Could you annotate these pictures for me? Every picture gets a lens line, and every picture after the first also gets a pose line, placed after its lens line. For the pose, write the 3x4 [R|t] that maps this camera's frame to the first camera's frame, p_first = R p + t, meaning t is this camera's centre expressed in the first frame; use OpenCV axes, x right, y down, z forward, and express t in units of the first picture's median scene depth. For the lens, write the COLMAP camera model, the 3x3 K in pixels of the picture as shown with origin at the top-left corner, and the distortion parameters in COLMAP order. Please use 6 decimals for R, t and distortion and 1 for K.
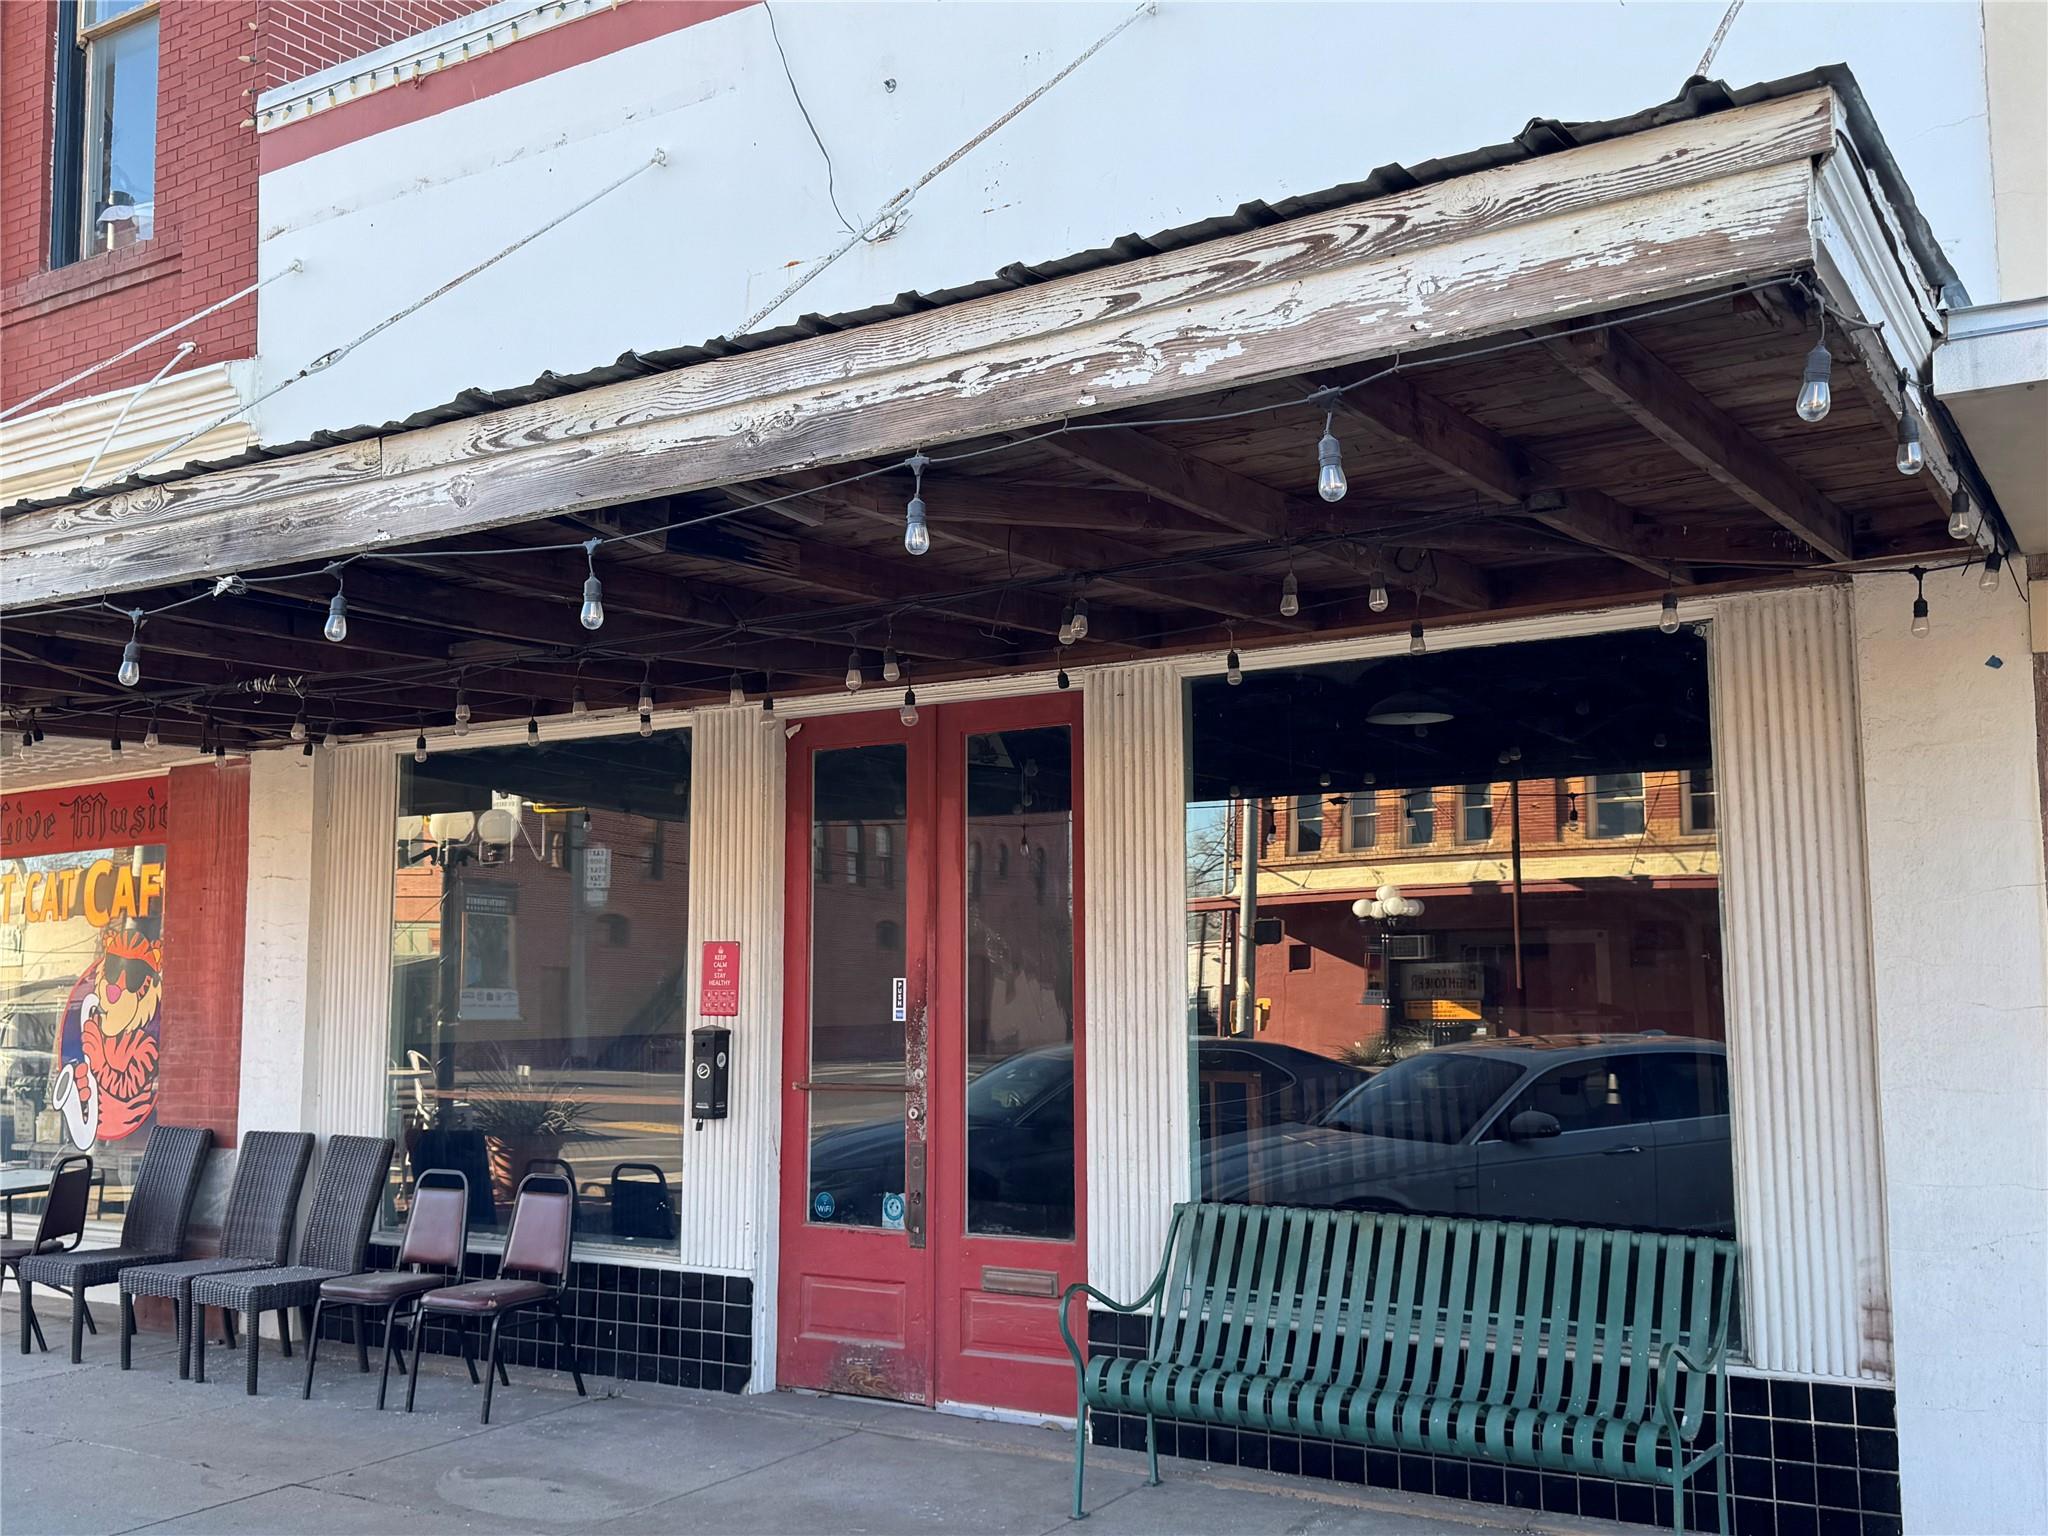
lens RADIAL K [[1861.4, 0, 1024.0], [0, 1861.4, 768.0], [0, 0, 1]] dist [0.193610, -0.392489]
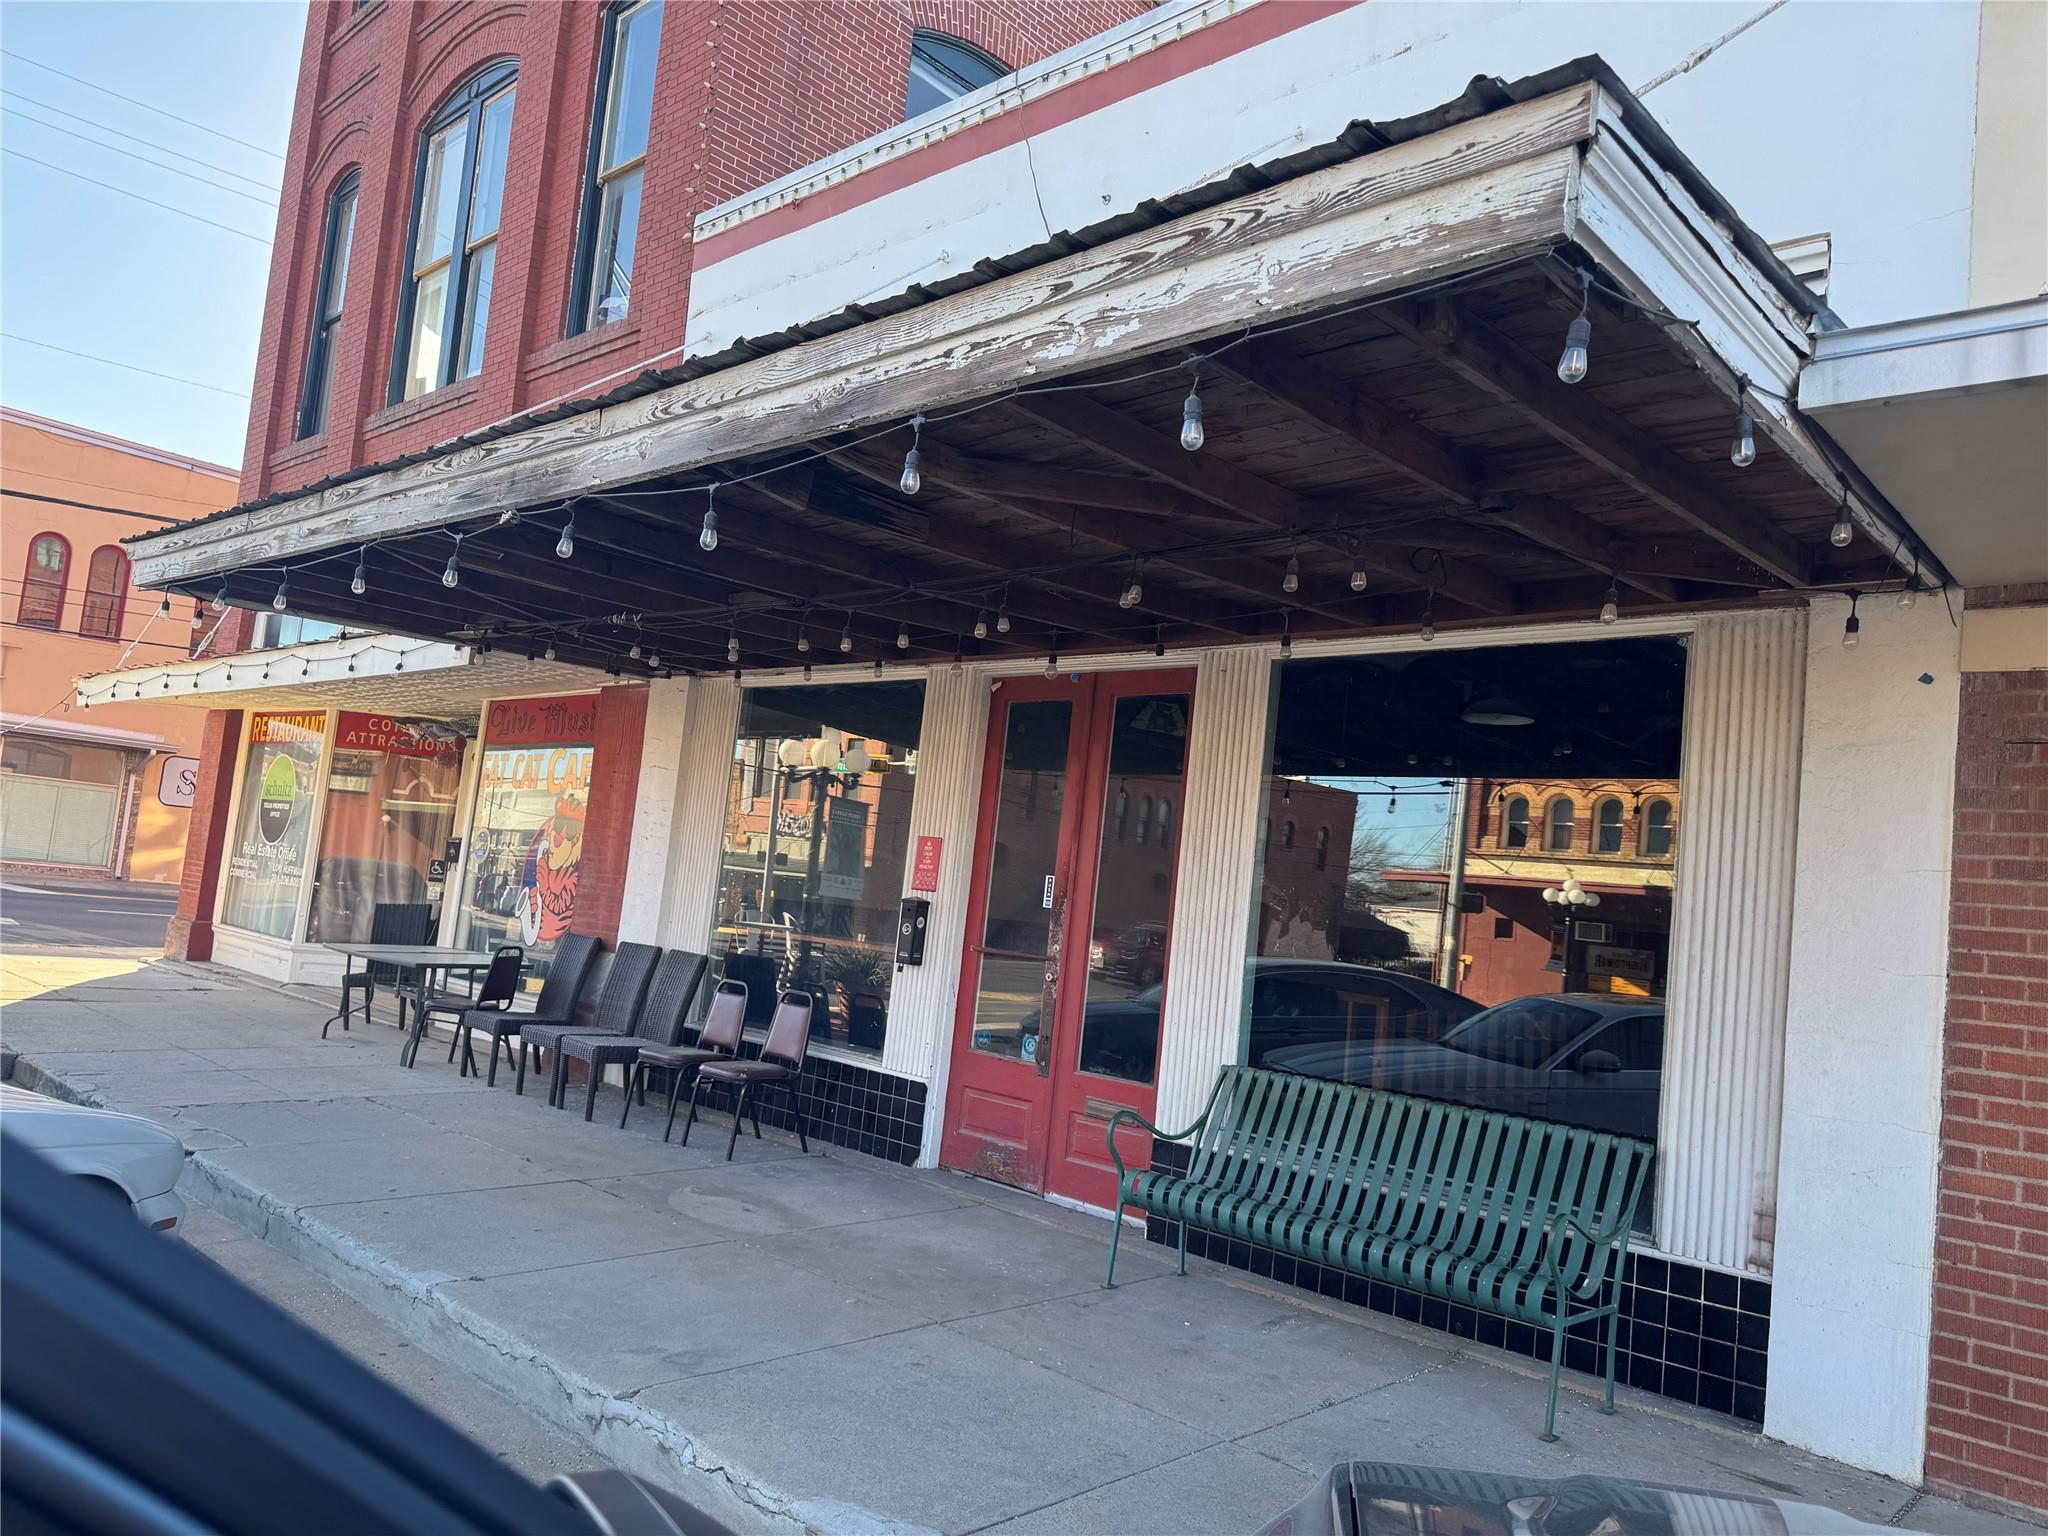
lens RADIAL K [[1376.5, 0, 1024.0], [0, 1376.5, 768.0], [0, 0, 1]] dist [0.139780, -0.228619]
pose [[0.978465, 0.088296, -0.186573, 0.131925], [-0.086634, 0.996094, 0.017057, 0.030948], [0.187351, -0.000526, 0.982293, 0.052144]]
